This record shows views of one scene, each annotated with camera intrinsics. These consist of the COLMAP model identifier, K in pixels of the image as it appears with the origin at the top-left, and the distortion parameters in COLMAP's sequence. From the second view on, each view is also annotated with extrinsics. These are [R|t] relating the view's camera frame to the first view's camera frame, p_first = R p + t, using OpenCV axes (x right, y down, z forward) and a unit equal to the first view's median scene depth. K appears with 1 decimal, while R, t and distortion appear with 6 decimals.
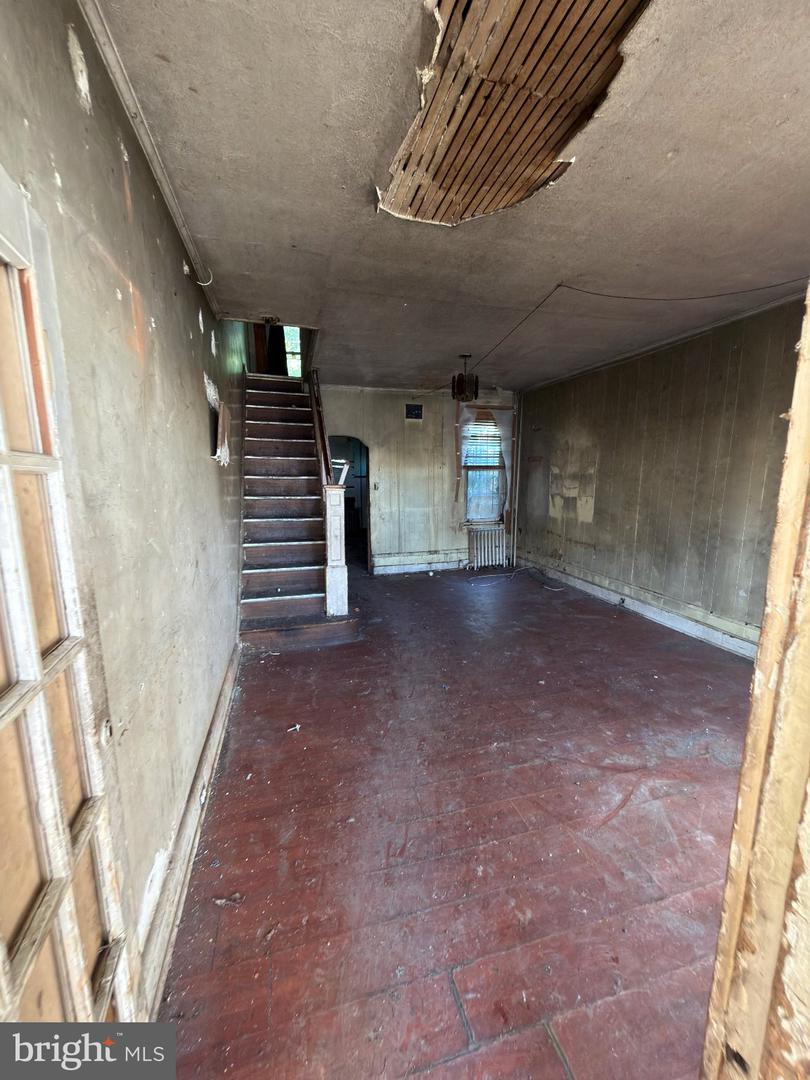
lens RADIAL K [[427.4, 0, 406.5], [0, 427.4, 540.8], [0, 0, 1]] dist [-0.000272, 0.000399]
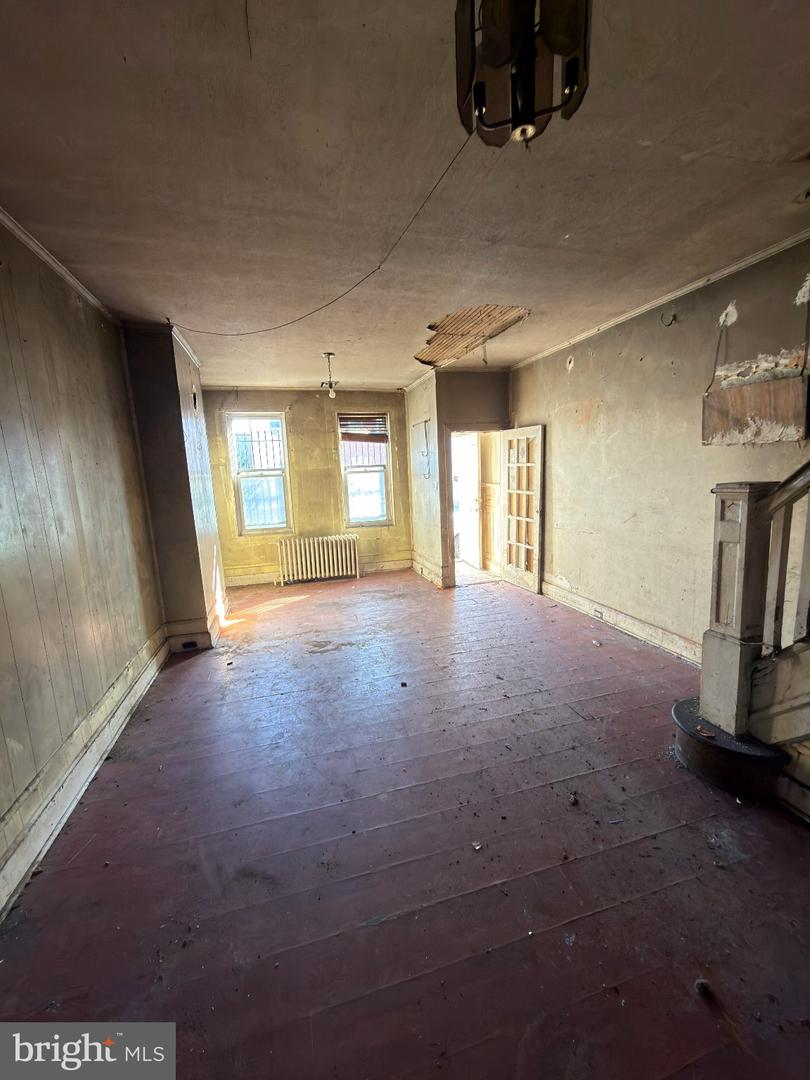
lens RADIAL K [[427.4, 0, 404.3], [0, 427.4, 536.5], [0, 0, 1]] dist [-0.000272, 0.000399]
pose [[-0.998821, 0.048524, 0.001731, 0.239402], [0.046692, 0.950110, 0.308399, -0.244777], [0.013320, 0.308117, -0.951255, 1.488619]]
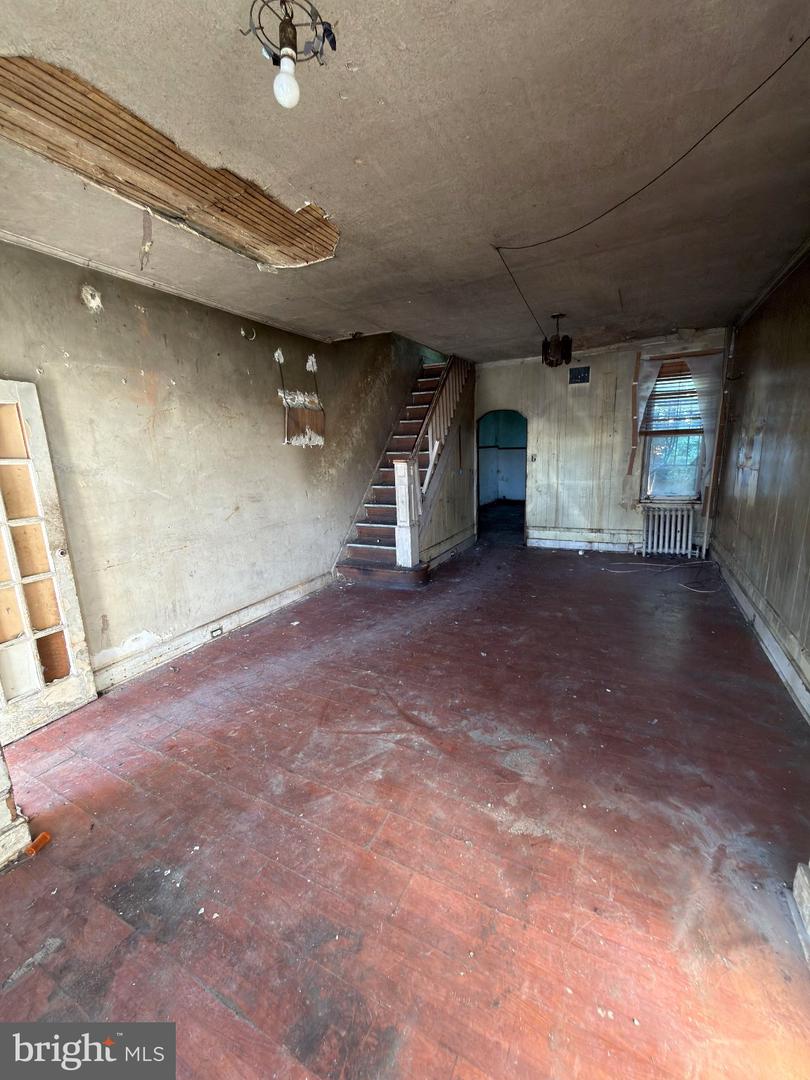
lens RADIAL K [[427.4, 0, 408.5], [0, 427.4, 541.2], [0, 0, 1]] dist [-0.000272, 0.000399]
pose [[0.731785, 0.118221, -0.671203, 0.680486], [-0.070756, 0.992697, 0.097704, -0.019754], [0.677852, -0.024007, 0.734806, 0.108836]]
